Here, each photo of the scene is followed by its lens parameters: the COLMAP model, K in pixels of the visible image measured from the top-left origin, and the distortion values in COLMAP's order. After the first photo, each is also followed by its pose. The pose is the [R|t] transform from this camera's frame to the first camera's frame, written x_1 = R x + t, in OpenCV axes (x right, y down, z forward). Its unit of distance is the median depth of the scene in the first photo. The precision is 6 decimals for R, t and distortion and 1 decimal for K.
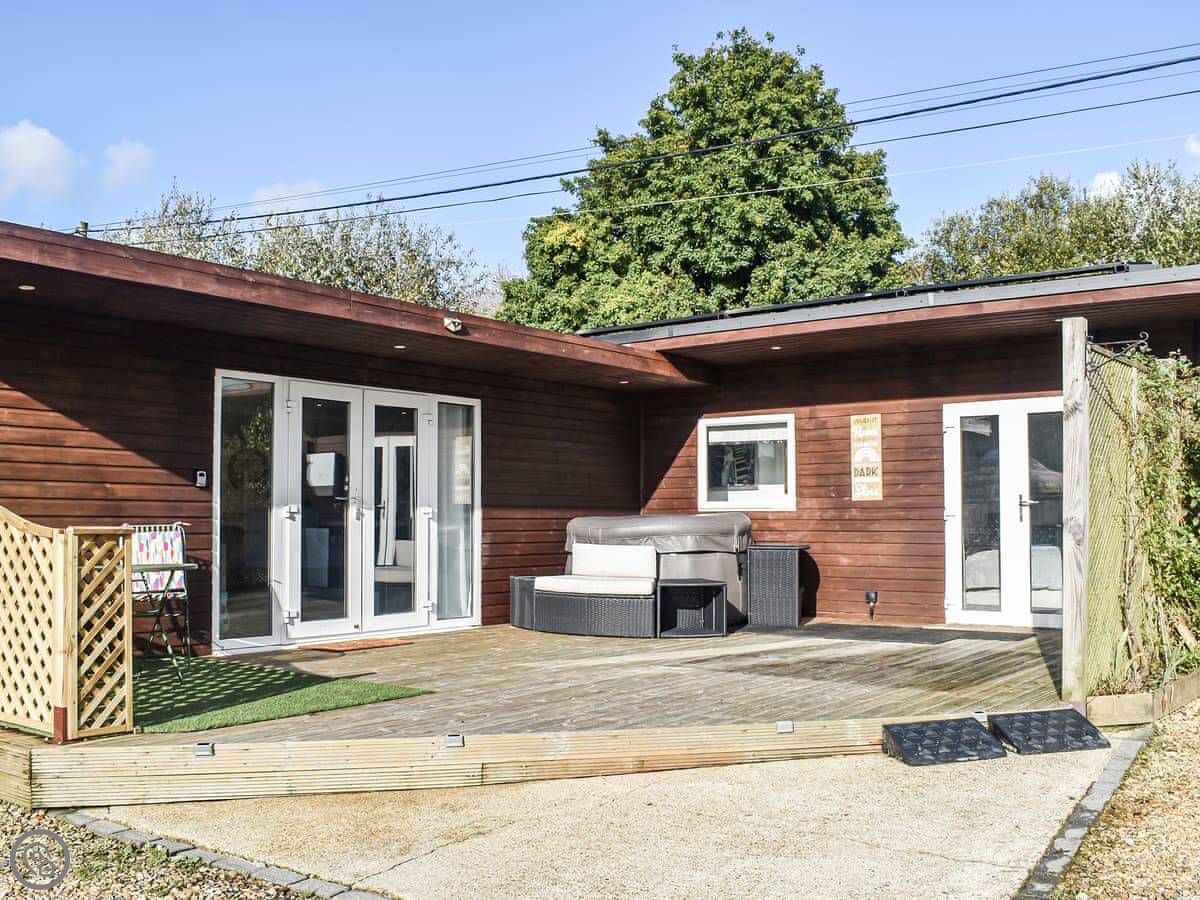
lens RADIAL K [[1088.3, 0, 628.2], [0, 1088.3, 473.5], [0, 0, 1]] dist [-0.091739, 0.011102]
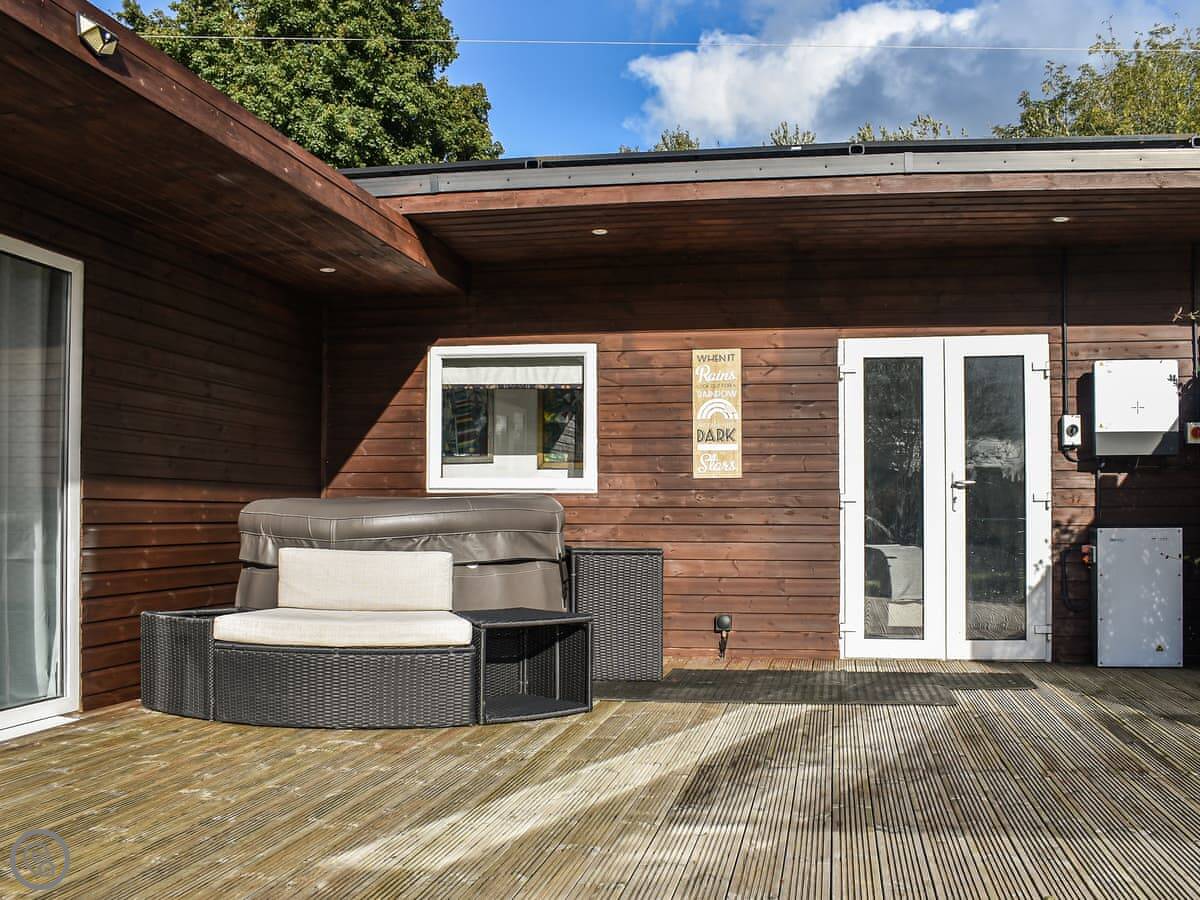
lens RADIAL K [[1097.4, 0, 645.1], [0, 1097.4, 513.0], [0, 0, 1]] dist [-0.078621, 0.014238]
pose [[0.882419, 0.003428, 0.470451, -0.138901], [-0.023228, 0.999071, 0.036288, 0.023386], [-0.469890, -0.042949, 0.881680, 0.438717]]
